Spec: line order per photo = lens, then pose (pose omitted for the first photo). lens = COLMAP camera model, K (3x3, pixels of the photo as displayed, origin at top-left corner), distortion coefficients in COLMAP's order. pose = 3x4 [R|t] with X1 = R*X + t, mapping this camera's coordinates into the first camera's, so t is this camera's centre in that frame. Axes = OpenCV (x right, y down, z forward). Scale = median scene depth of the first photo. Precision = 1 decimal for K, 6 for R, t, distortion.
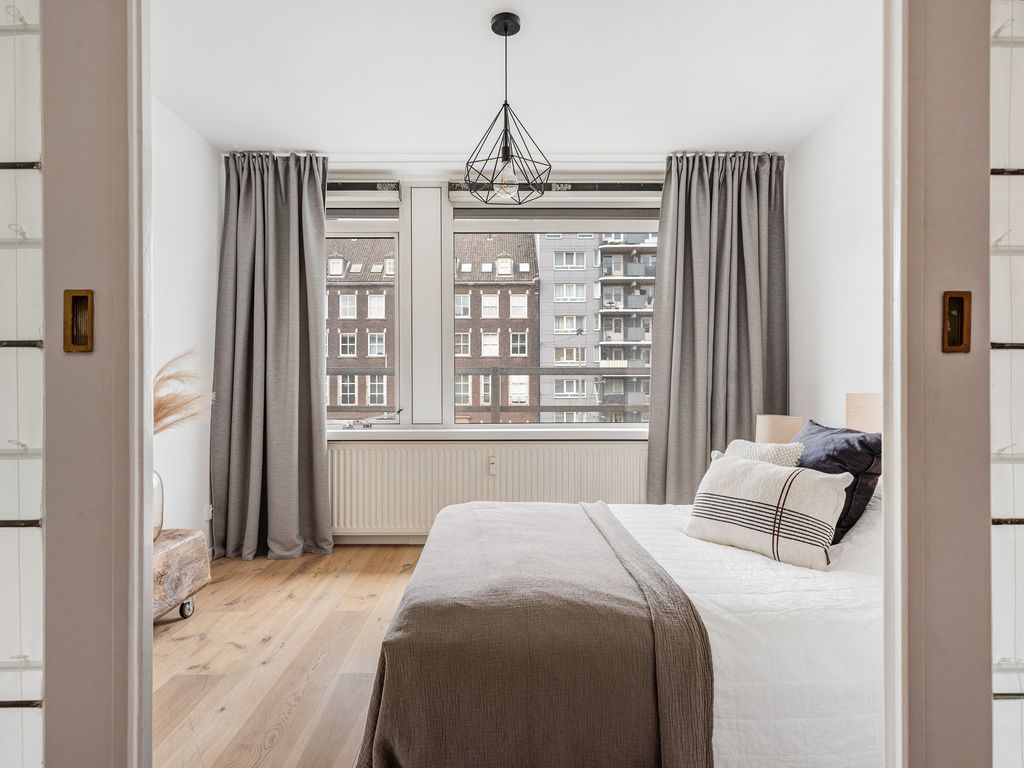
lens RADIAL K [[635.0, 0, 507.5], [0, 635.0, 389.2], [0, 0, 1]] dist [0.003431, 0.001658]
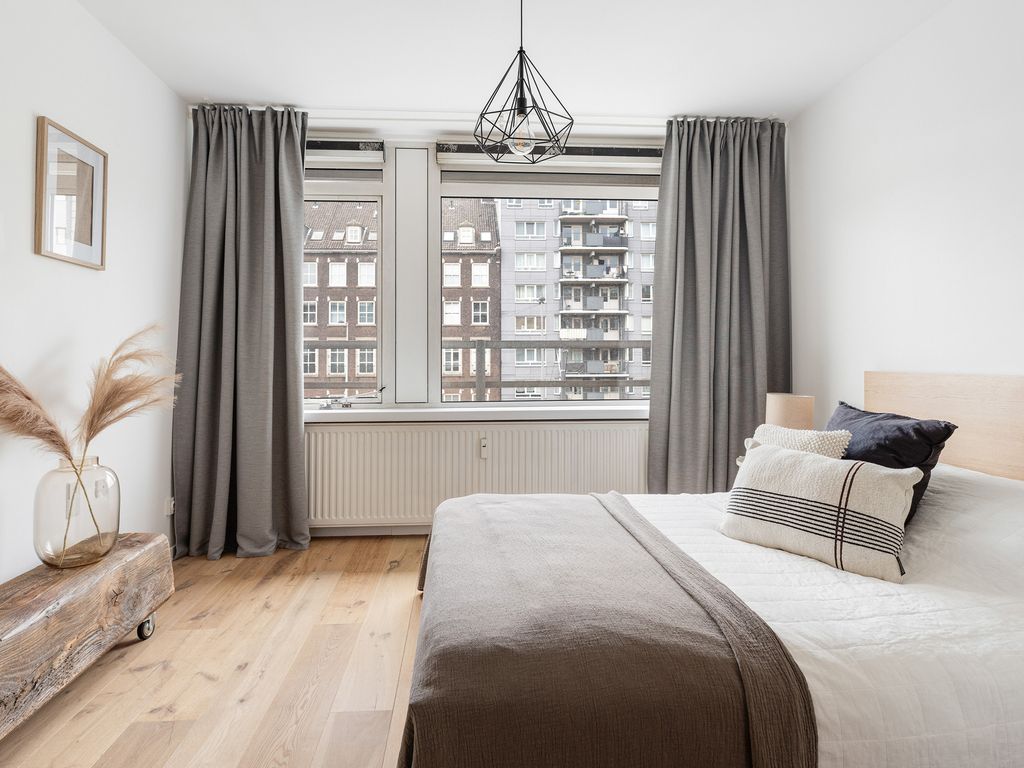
lens RADIAL K [[627.3, 0, 497.8], [0, 627.3, 343.0], [0, 0, 1]] dist [-0.002061, 0.000507]
pose [[0.998608, 0.001706, 0.052720, -0.059455], [-0.000568, 0.999767, -0.021593, -0.014735], [-0.052745, 0.021533, 0.998376, 0.096909]]
